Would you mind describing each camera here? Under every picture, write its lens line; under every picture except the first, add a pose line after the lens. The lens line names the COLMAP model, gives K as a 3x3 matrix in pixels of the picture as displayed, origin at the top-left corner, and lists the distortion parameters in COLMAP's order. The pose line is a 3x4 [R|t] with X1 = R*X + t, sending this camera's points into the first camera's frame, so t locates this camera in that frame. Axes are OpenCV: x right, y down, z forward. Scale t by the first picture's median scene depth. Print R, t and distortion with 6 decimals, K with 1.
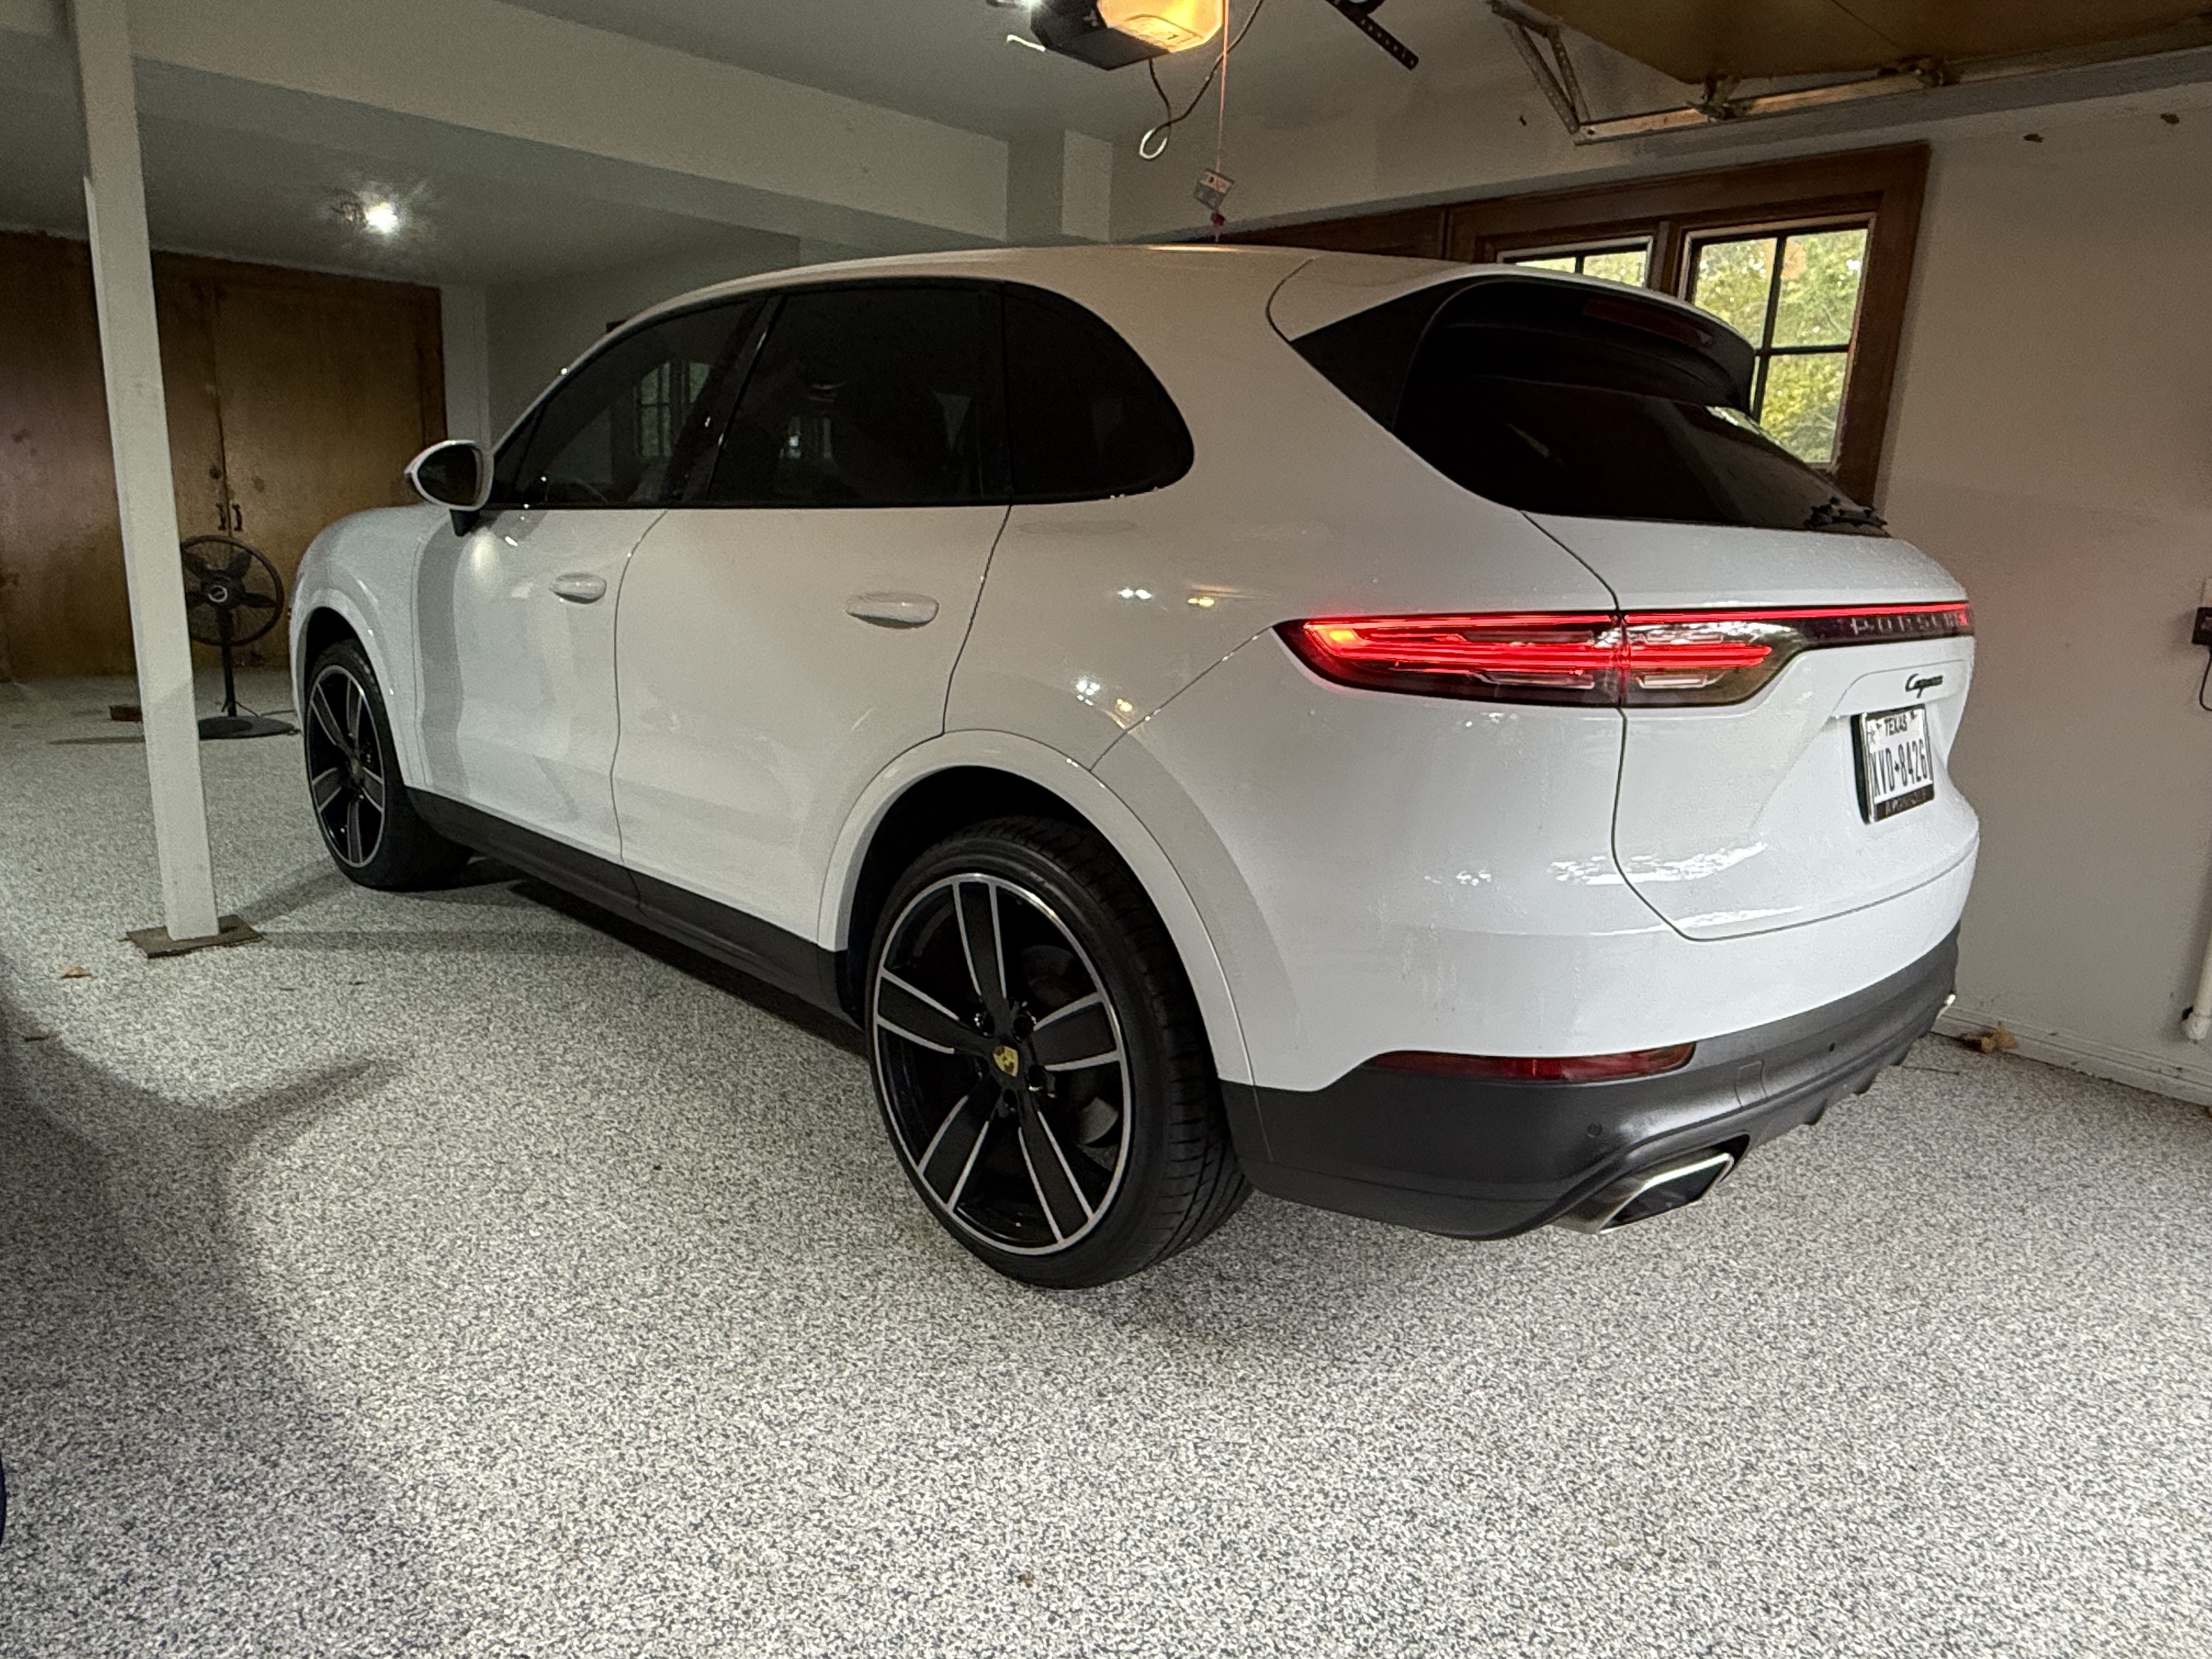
lens RADIAL K [[1404.7, 0, 1106.0], [0, 1404.7, 829.5], [0, 0, 1]] dist [-0.002747, -0.000807]
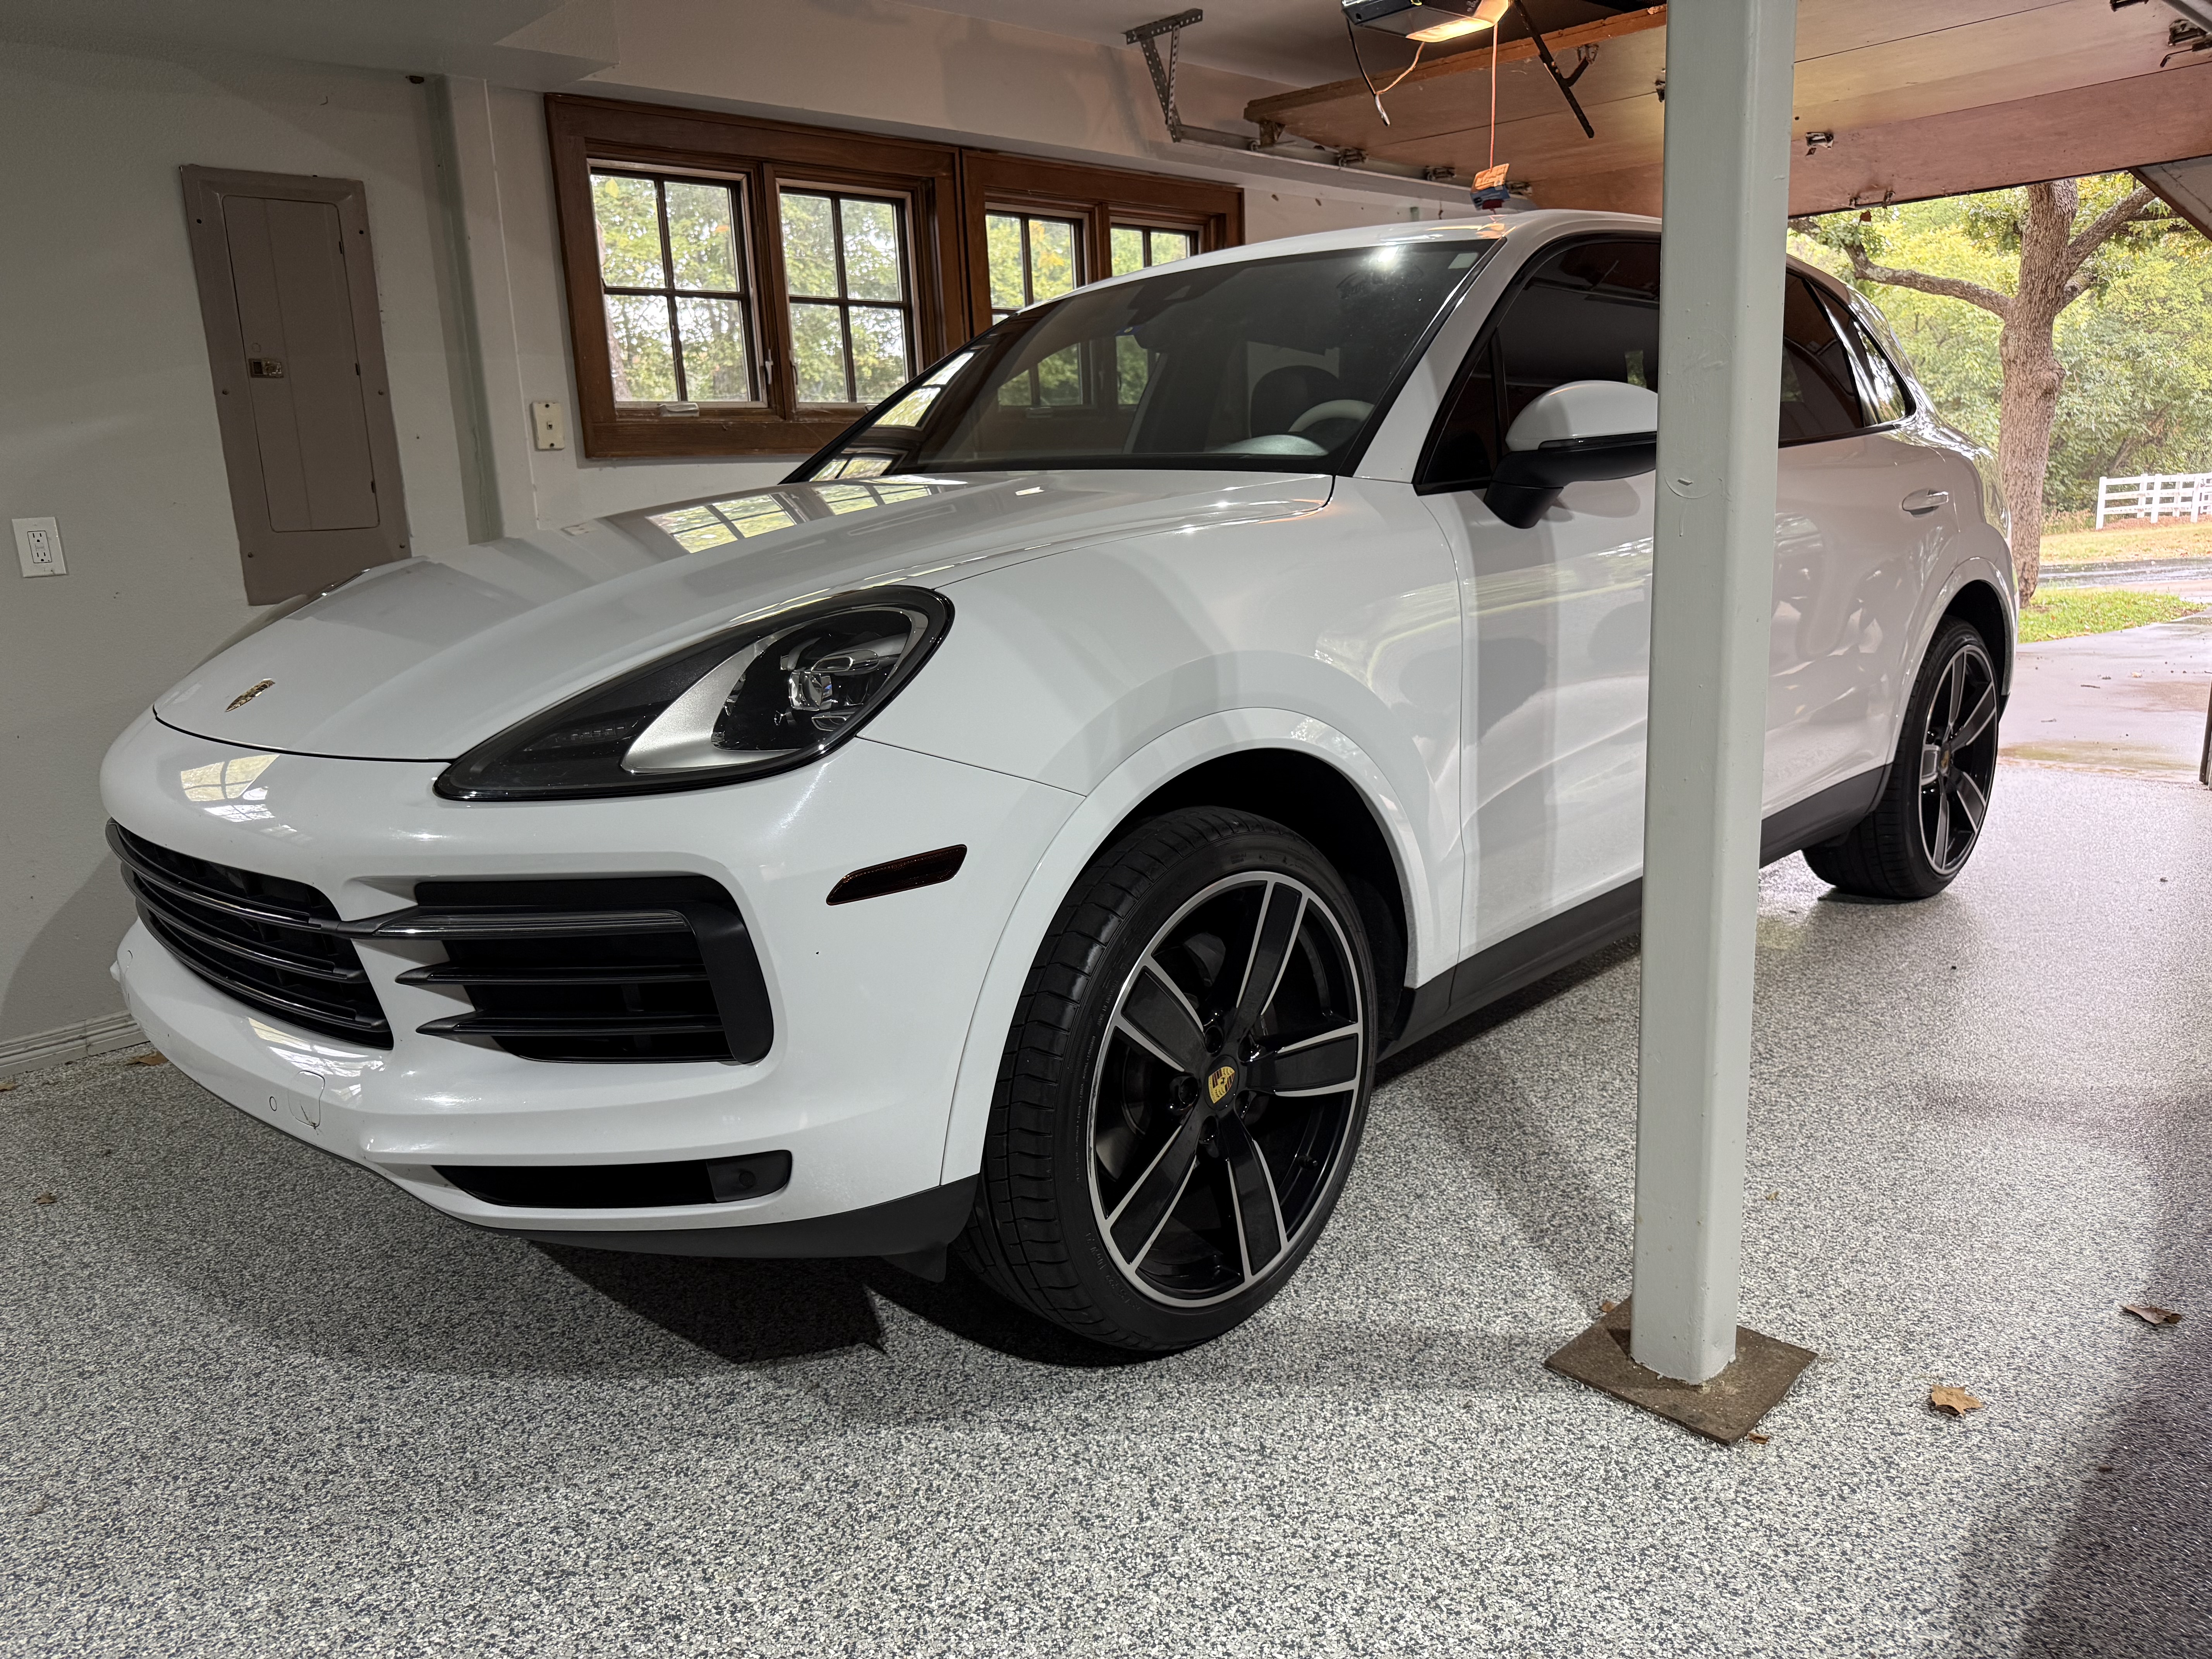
lens RADIAL K [[1595.7, 0, 1106.0], [0, 1595.7, 829.5], [0, 0, 1]] dist [0.064918, -0.068798]
pose [[-0.016445, -0.257675, 0.966092, -1.066037], [0.257395, 0.932567, 0.253115, -0.274851], [-0.966166, 0.252830, 0.050988, 1.040244]]
